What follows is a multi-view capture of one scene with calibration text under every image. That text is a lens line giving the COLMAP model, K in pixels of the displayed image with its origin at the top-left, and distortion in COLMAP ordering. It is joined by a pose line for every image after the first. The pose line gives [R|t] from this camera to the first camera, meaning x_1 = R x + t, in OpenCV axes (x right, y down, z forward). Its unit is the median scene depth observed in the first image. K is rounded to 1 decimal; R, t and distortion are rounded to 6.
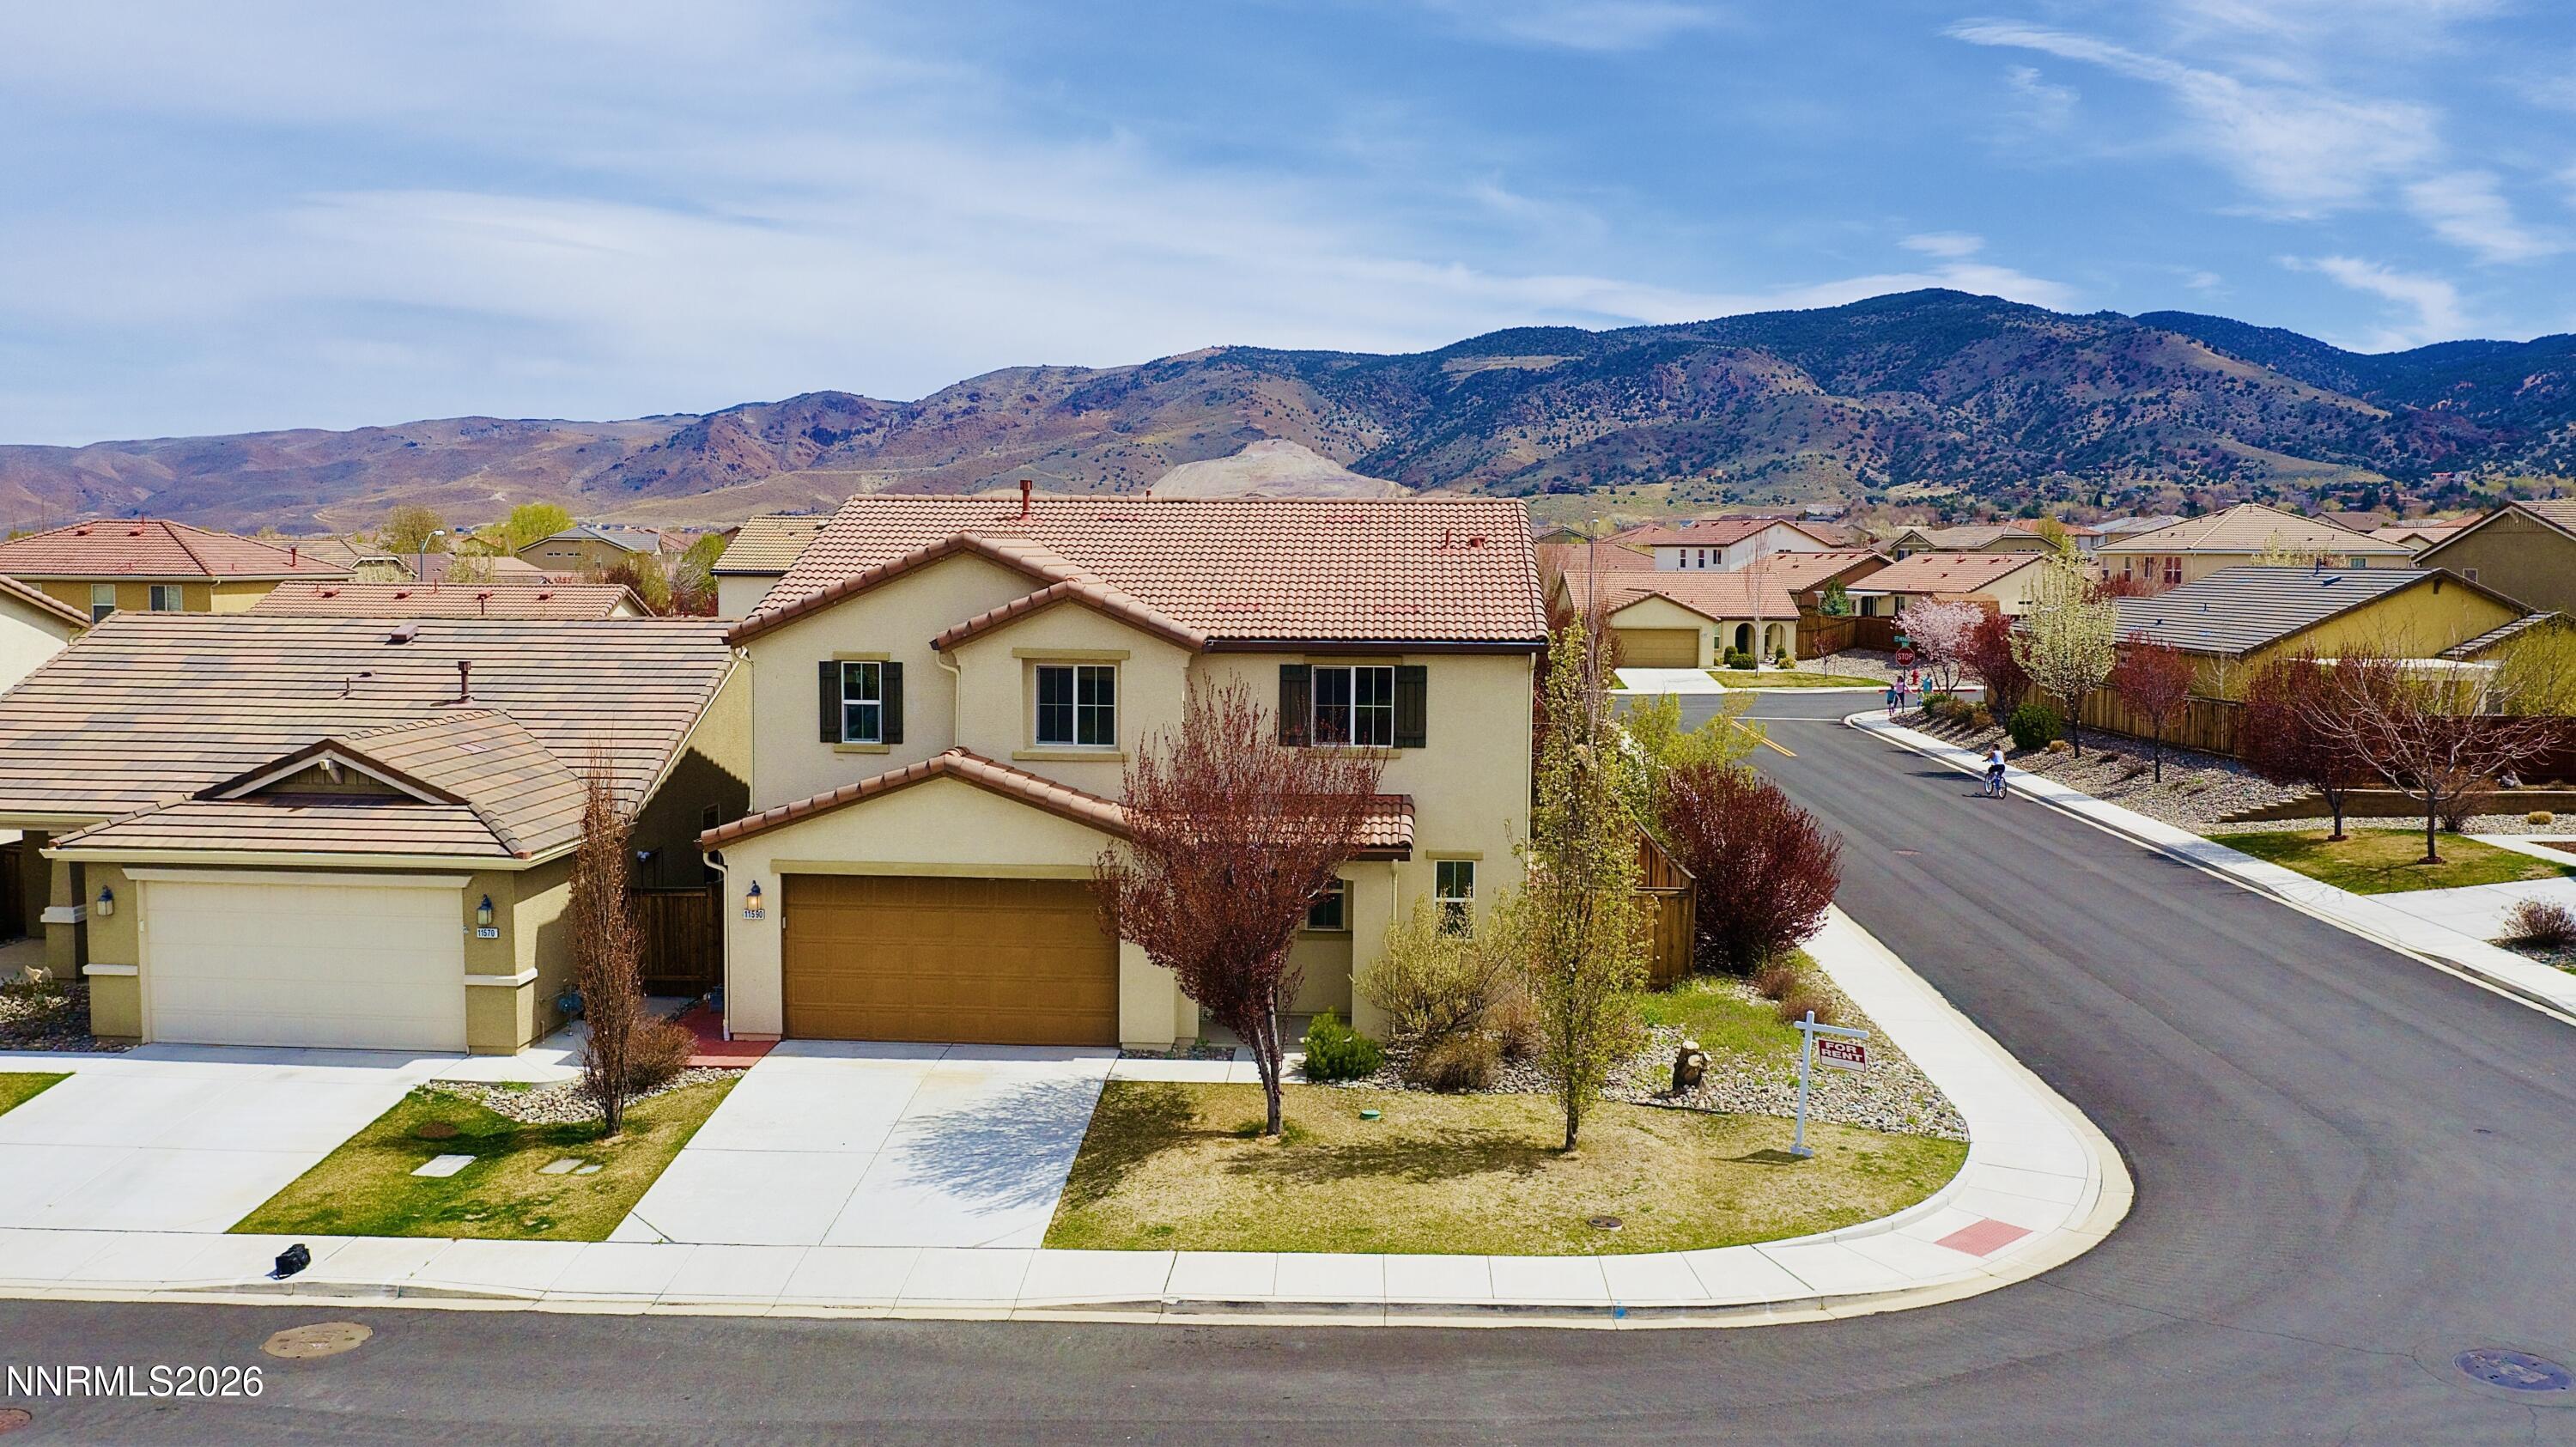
lens RADIAL K [[2026.0, 0, 1280.3], [0, 2026.0, 709.8], [0, 0, 1]] dist [-0.024427, 0.008198]
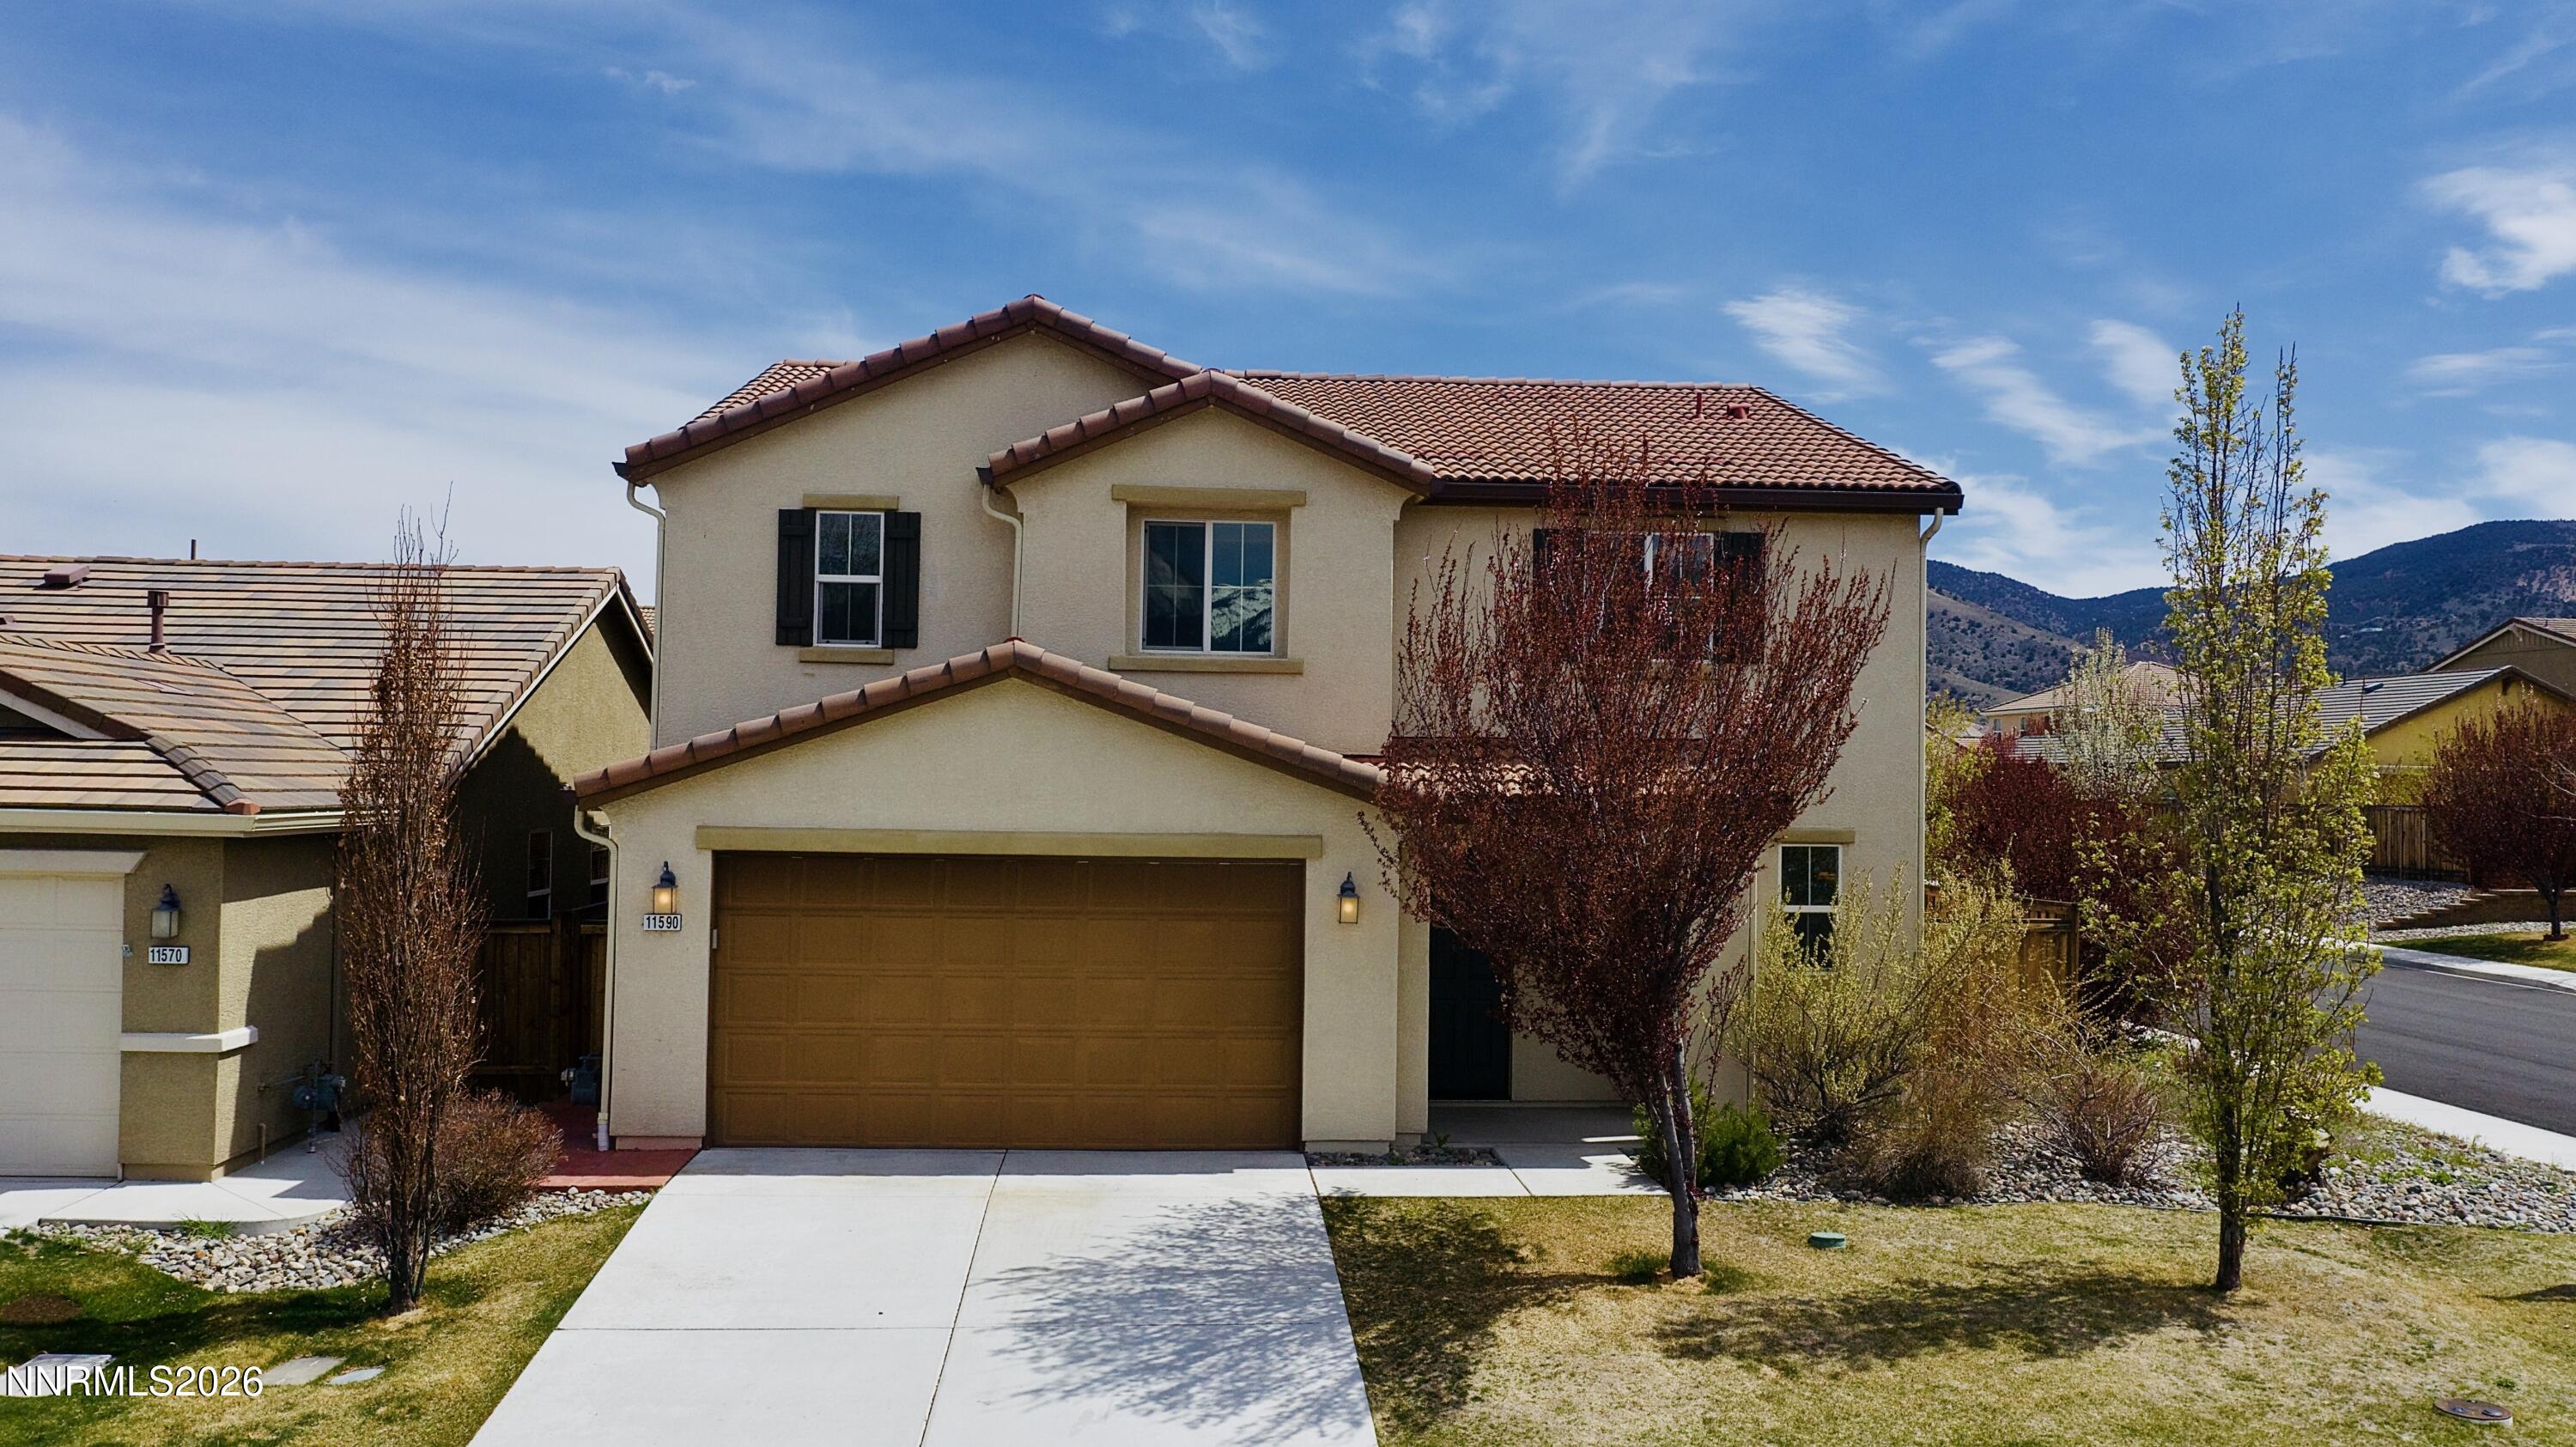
lens RADIAL K [[2026.0, 0, 1278.2], [0, 2026.0, 717.2], [0, 0, 1]] dist [-0.024427, 0.008198]
pose [[0.993207, 0.010335, 0.115901, -0.149274], [0.002309, 0.994101, -0.108430, 0.102135], [-0.116338, 0.107962, 0.987325, 0.396792]]
